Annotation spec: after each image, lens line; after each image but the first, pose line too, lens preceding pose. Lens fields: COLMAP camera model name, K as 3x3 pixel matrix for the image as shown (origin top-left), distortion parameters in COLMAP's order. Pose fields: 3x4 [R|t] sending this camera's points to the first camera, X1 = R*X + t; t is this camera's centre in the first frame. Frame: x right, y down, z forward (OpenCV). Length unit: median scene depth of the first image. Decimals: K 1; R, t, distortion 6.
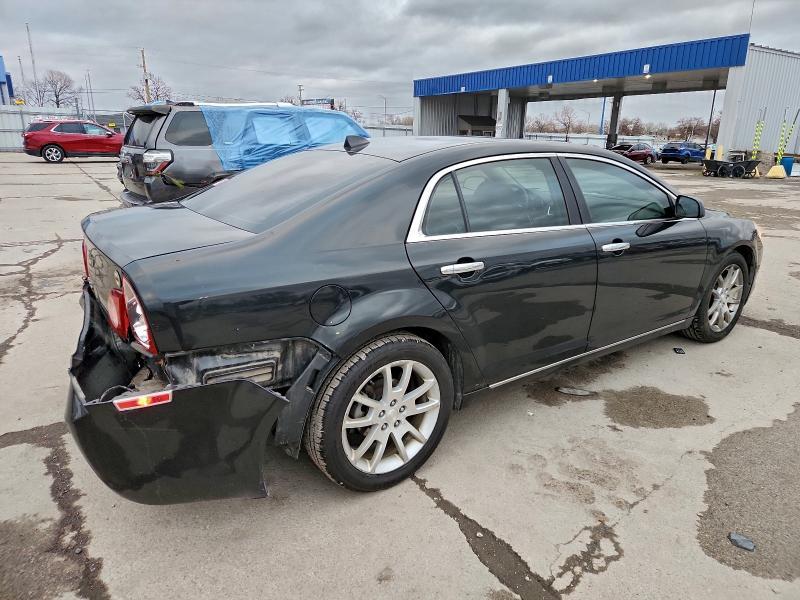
lens RADIAL K [[575.1, 0, 400.0], [0, 575.1, 300.0], [0, 0, 1]] dist [0.028312, -0.001606]
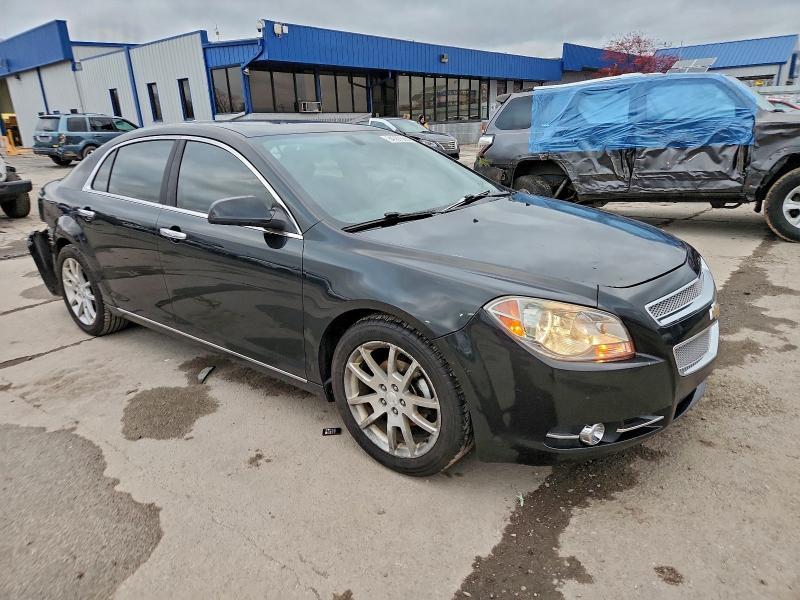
lens RADIAL K [[603.6, 0, 400.0], [0, 603.6, 300.0], [0, 0, 1]] dist [0.038657, 0.005654]
pose [[0.169125, 0.244497, -0.954787, 1.487984], [-0.227911, 0.952187, 0.203461, -0.285111], [0.958881, 0.183196, 0.216763, 1.190467]]
